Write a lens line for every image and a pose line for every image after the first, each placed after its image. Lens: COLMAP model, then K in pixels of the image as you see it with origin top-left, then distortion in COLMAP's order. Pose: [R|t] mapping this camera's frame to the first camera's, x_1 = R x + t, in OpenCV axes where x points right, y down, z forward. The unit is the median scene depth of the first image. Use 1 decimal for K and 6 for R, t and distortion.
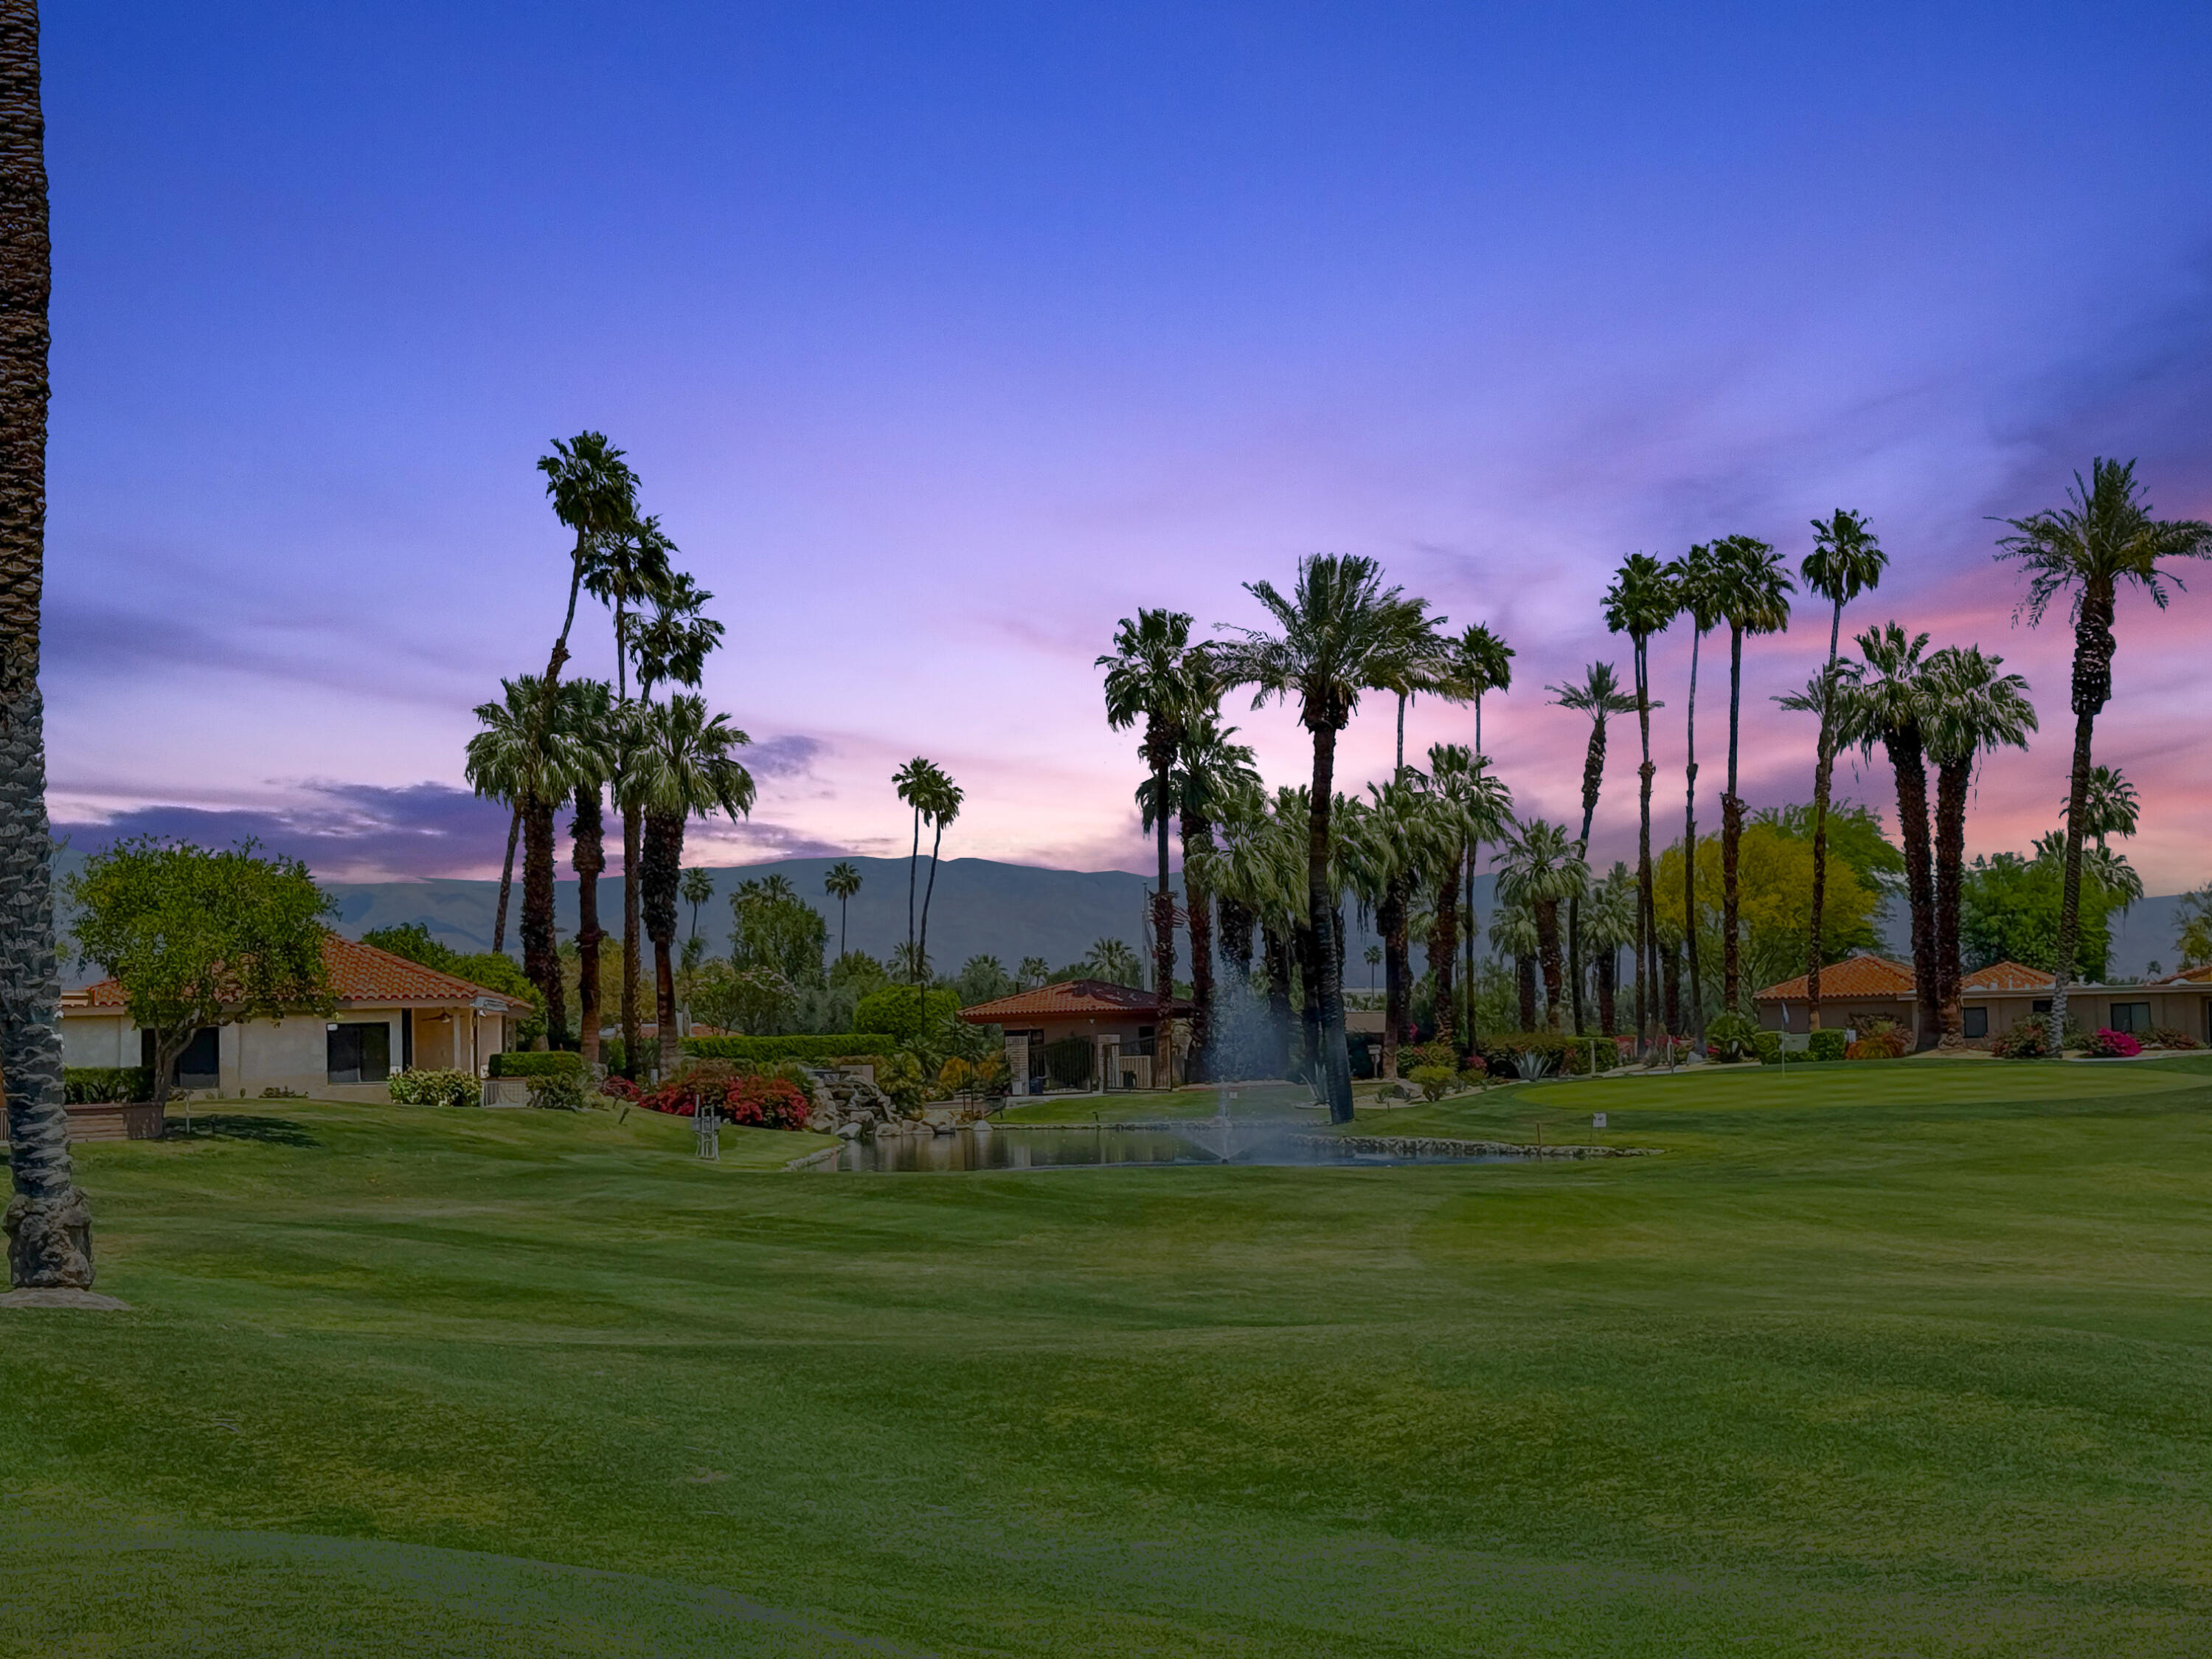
lens RADIAL K [[3787.9, 0, 1106.5], [0, 3787.9, 833.0], [0, 0, 1]] dist [0.035409, 0.000000]
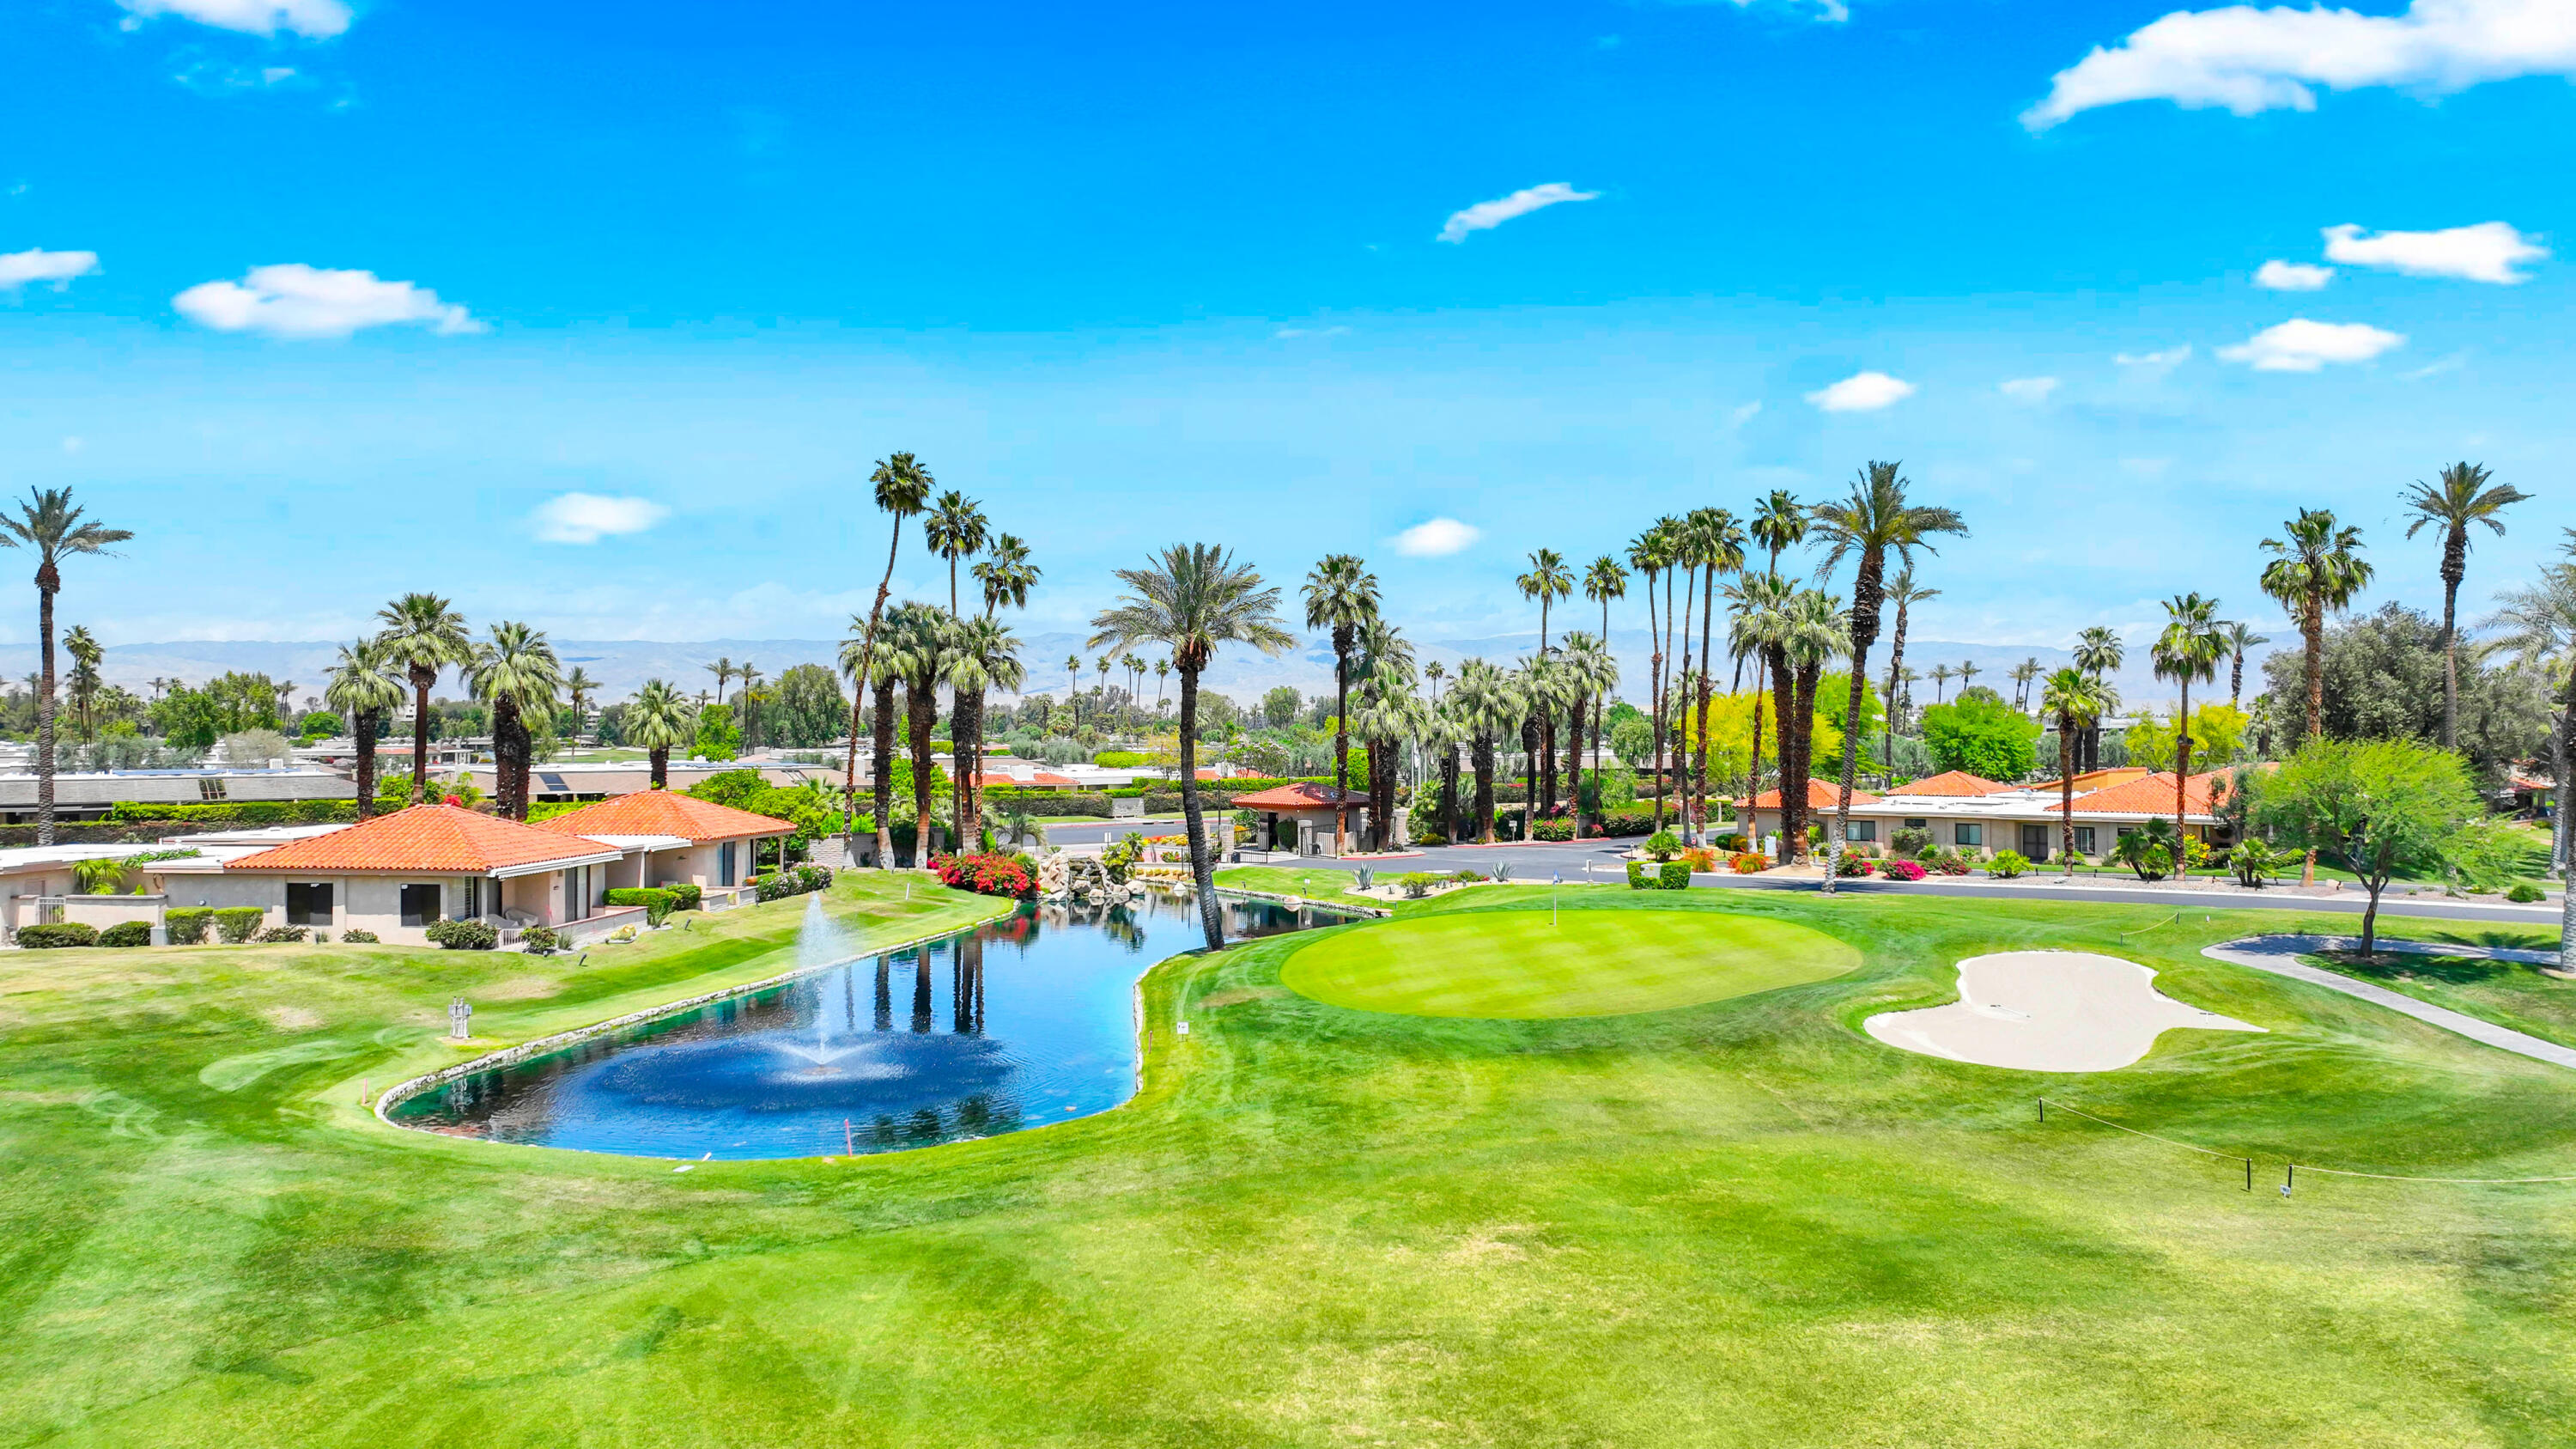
lens RADIAL K [[1829.9, 0, 1286.2], [0, 1829.9, 704.5], [0, 0, 1]] dist [0.003009, 0.008716]
pose [[0.975238, 0.018660, -0.220369, 0.165152], [-0.008960, 0.998950, 0.044931, -0.031350], [0.220976, -0.041844, 0.974381, 0.243116]]
